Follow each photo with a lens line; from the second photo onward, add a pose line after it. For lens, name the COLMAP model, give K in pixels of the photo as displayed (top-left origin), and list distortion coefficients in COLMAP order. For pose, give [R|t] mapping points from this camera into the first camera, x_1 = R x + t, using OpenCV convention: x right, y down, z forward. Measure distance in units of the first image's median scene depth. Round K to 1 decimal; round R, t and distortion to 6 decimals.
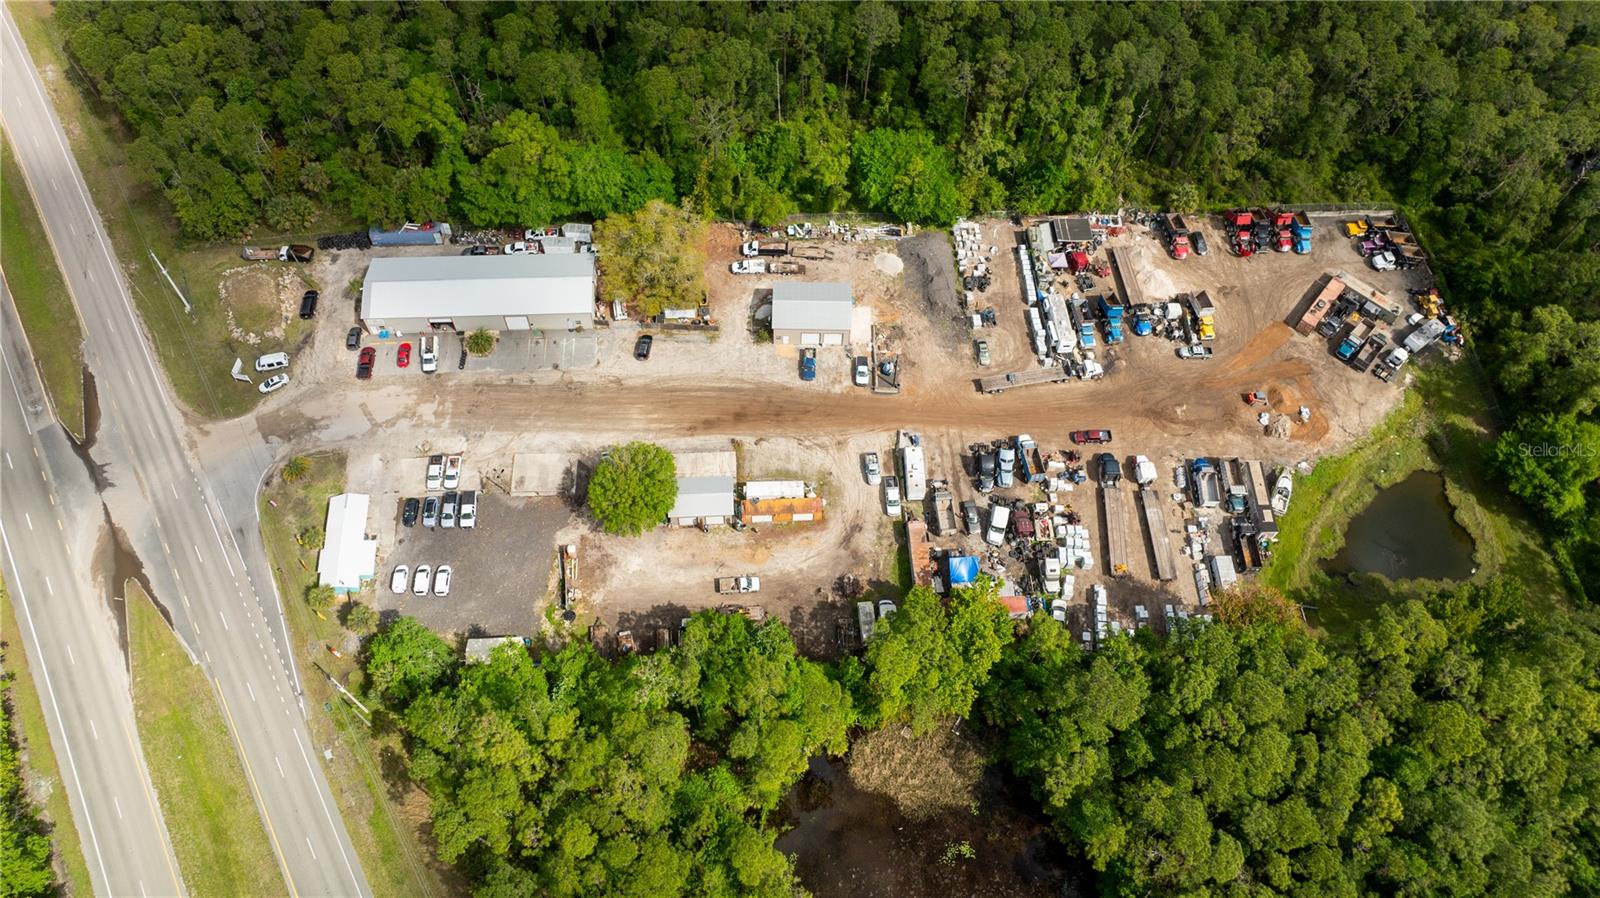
lens RADIAL K [[1125.3, 0, 797.6], [0, 1125.3, 451.2], [0, 0, 1]] dist [-0.019048, -0.003957]
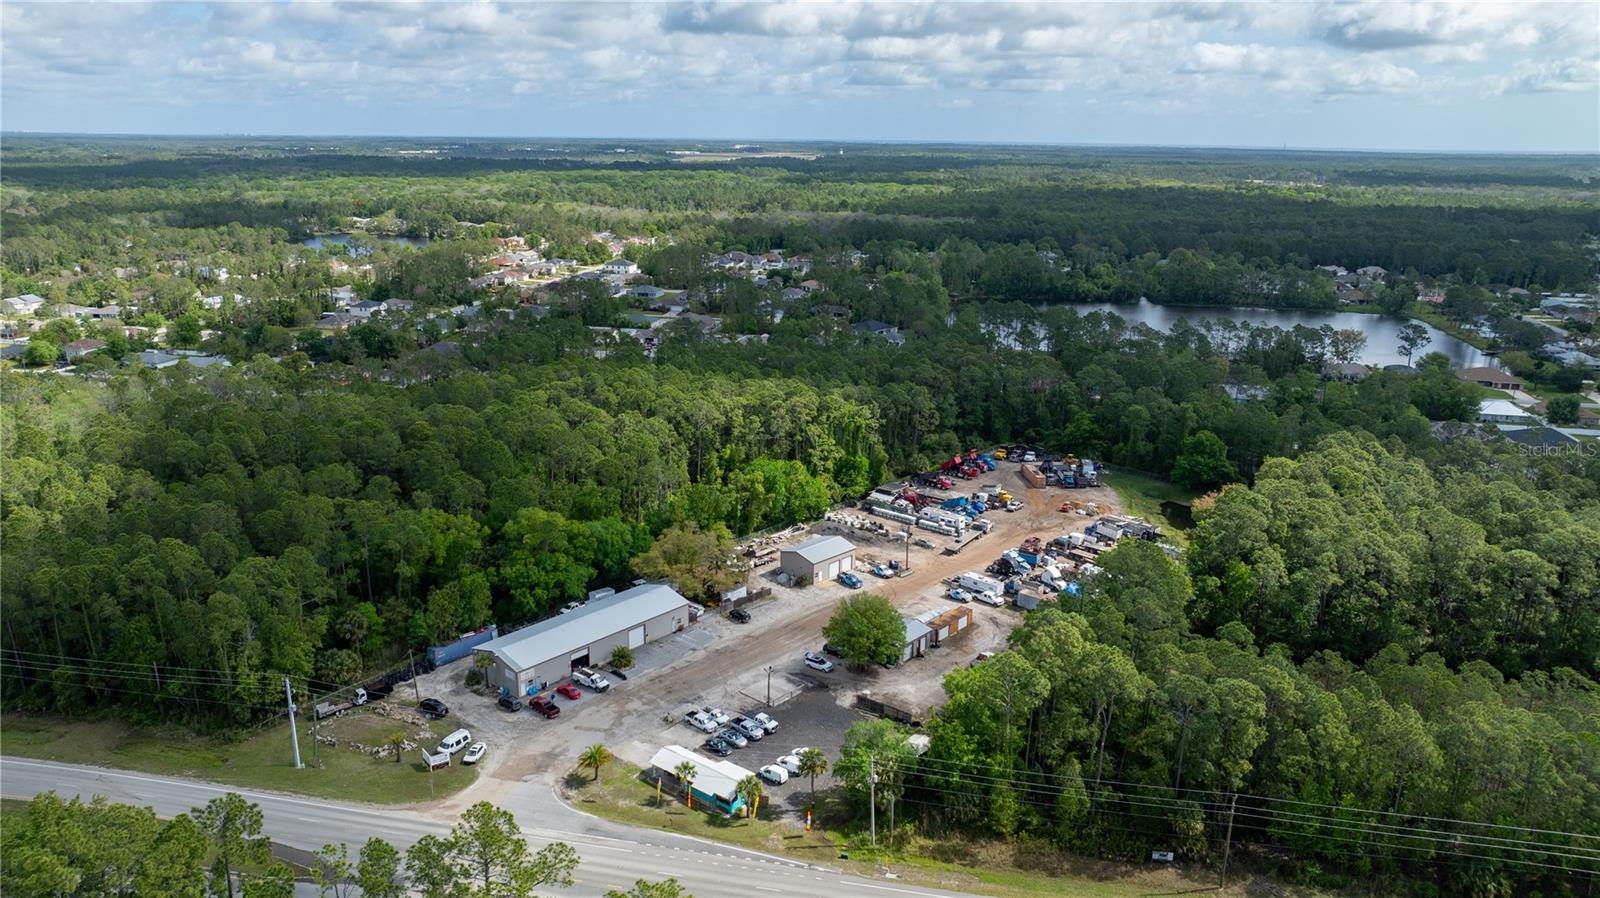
lens RADIAL K [[1137.1, 0, 796.7], [0, 1137.1, 447.6], [0, 0, 1]] dist [-0.009671, -0.000328]
pose [[0.692974, -0.202856, 0.691836, -0.856419], [0.620805, 0.655824, -0.429530, 0.323052], [-0.366590, 0.727148, 0.580403, 0.203419]]
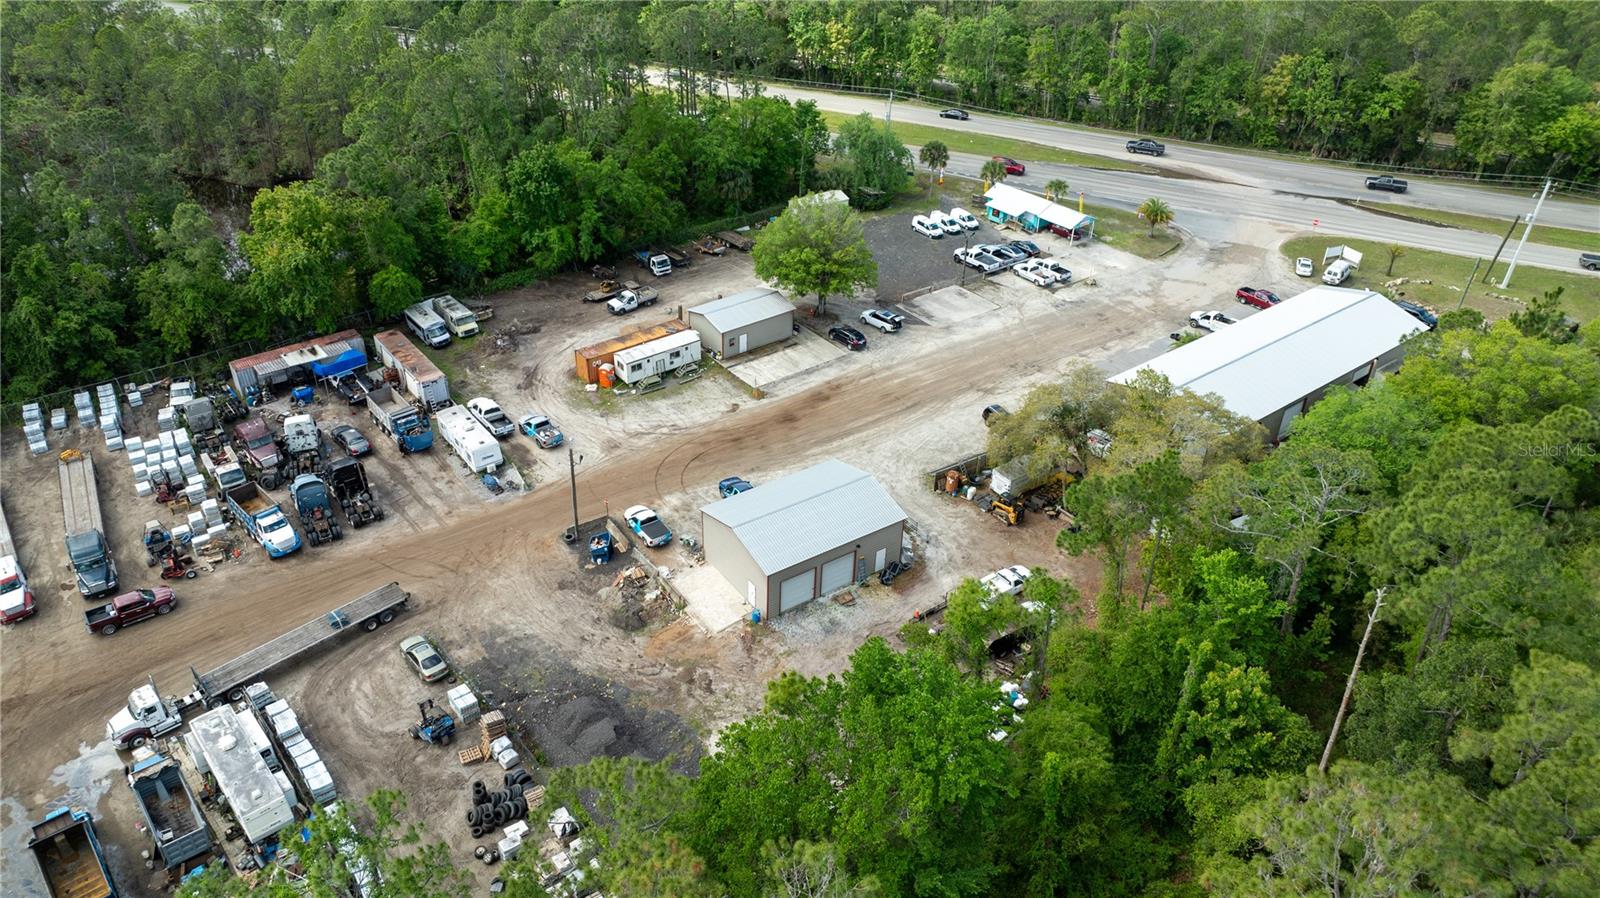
lens RADIAL K [[1125.1, 0, 797.6], [0, 1125.1, 449.9], [0, 0, 1]] dist [-0.021158, 0.008781]
pose [[-0.817668, 0.282508, -0.501606, 0.244676], [-0.511344, 0.043878, 0.858255, -0.537105], [0.264473, 0.958261, 0.108581, 0.934909]]
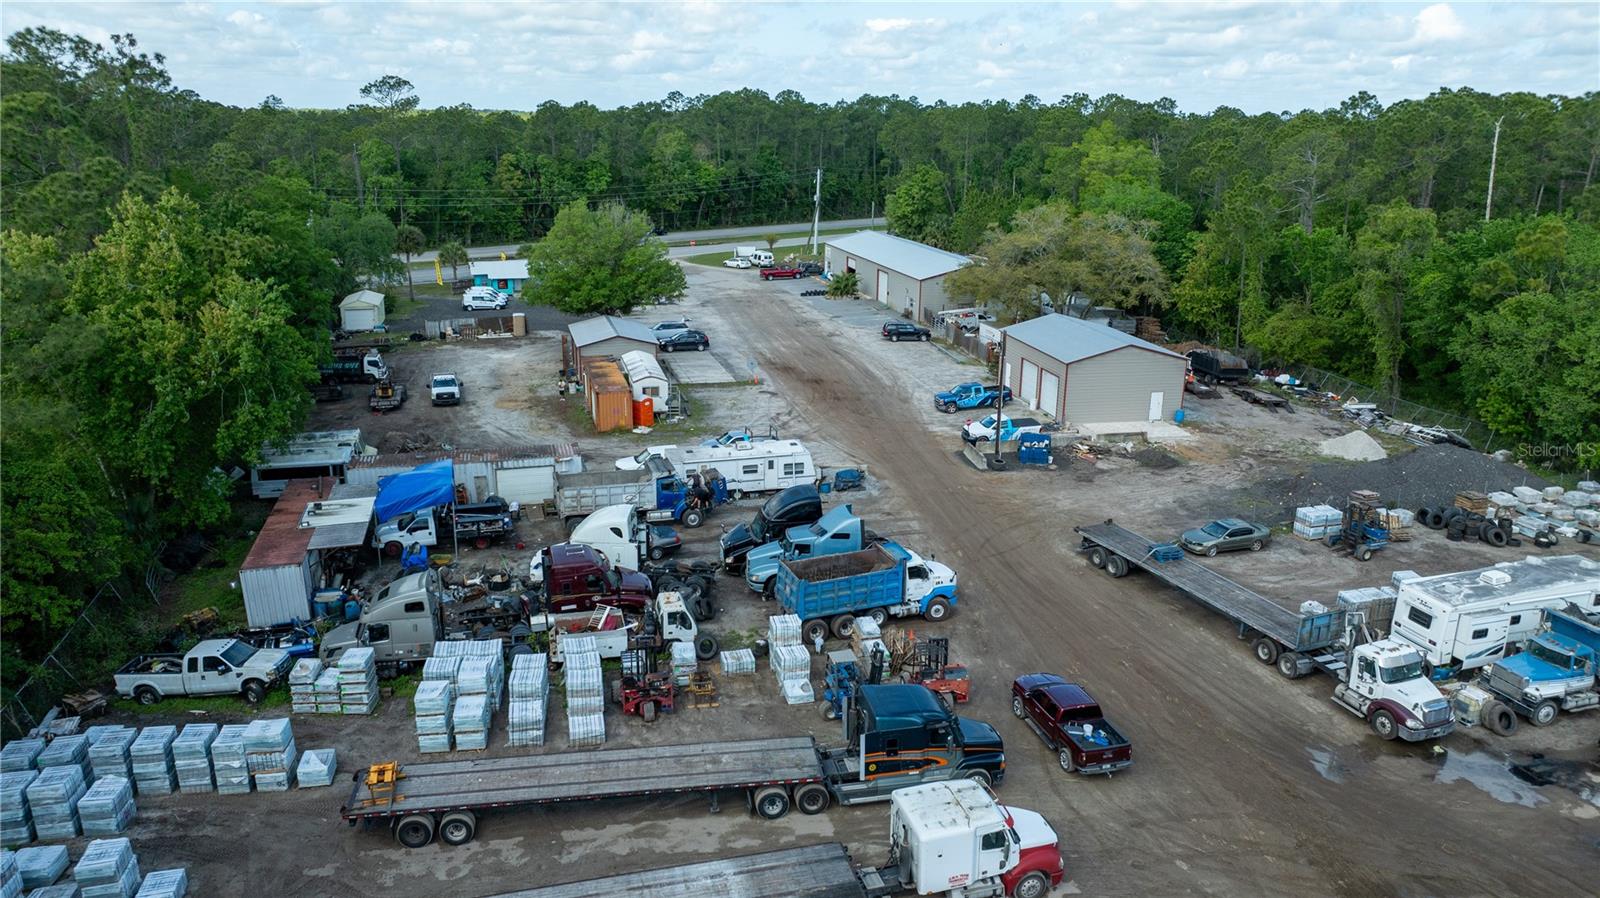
lens RADIAL K [[1123.5, 0, 797.7], [0, 1123.5, 454.3], [0, 0, 1]] dist [-0.017359, -0.007298]
pose [[0.207864, 0.268569, -0.940565, 0.438486], [-0.845873, 0.532237, -0.034963, 0.012537], [0.491213, 0.802867, 0.337808, 0.831248]]
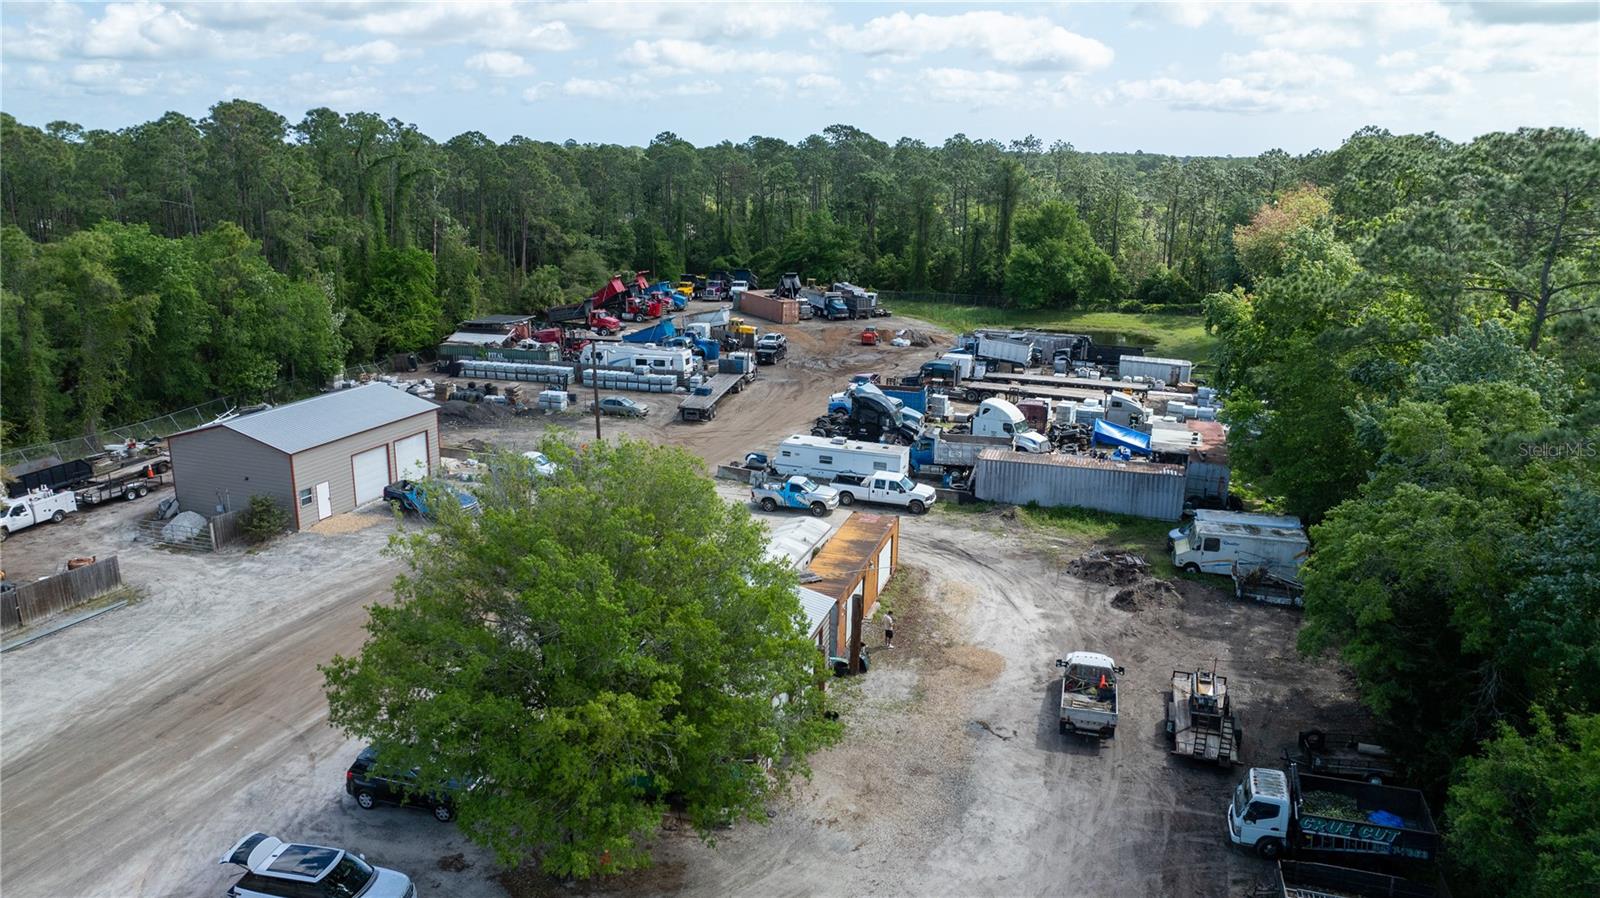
lens RADIAL K [[1125.1, 0, 797.6], [0, 1125.1, 449.9], [0, 0, 1]] dist [-0.021158, 0.008781]
pose [[0.344517, -0.253771, 0.903830, -0.273614], [0.806672, 0.572492, -0.146742, 0.062013], [-0.480196, 0.779649, 0.401943, 0.788820]]
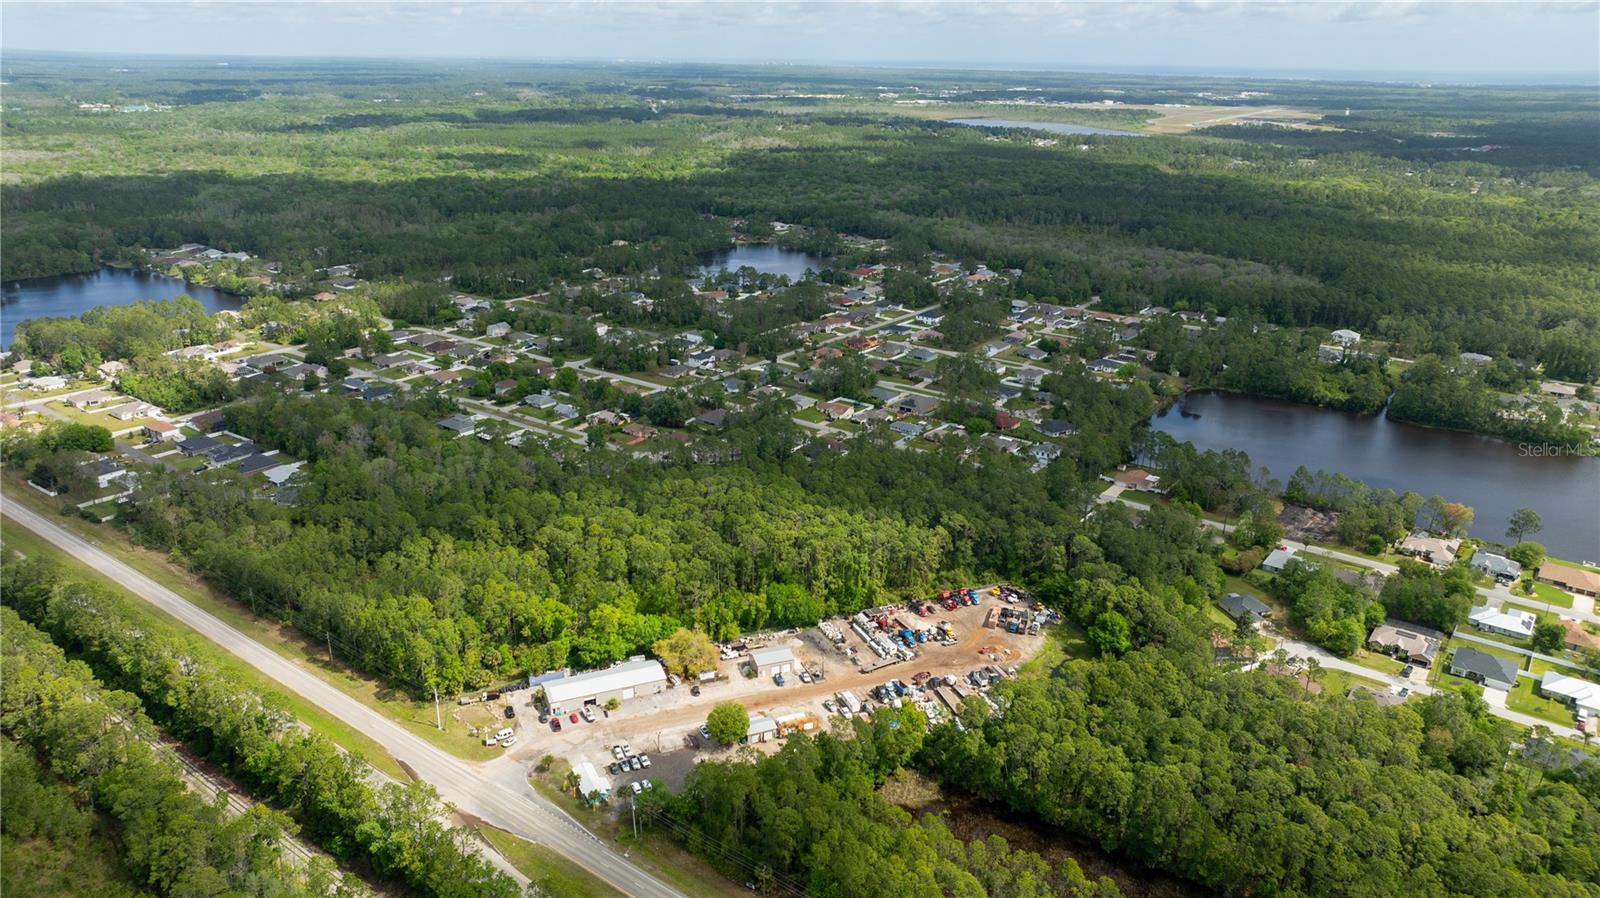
lens RADIAL K [[1123.5, 0, 797.7], [0, 1123.5, 454.3], [0, 0, 1]] dist [-0.017359, -0.007298]
pose [[0.932752, -0.129298, 0.336535, -0.577530], [0.312855, 0.754172, -0.577362, 0.779073], [-0.179154, 0.643822, 0.743907, -0.737040]]
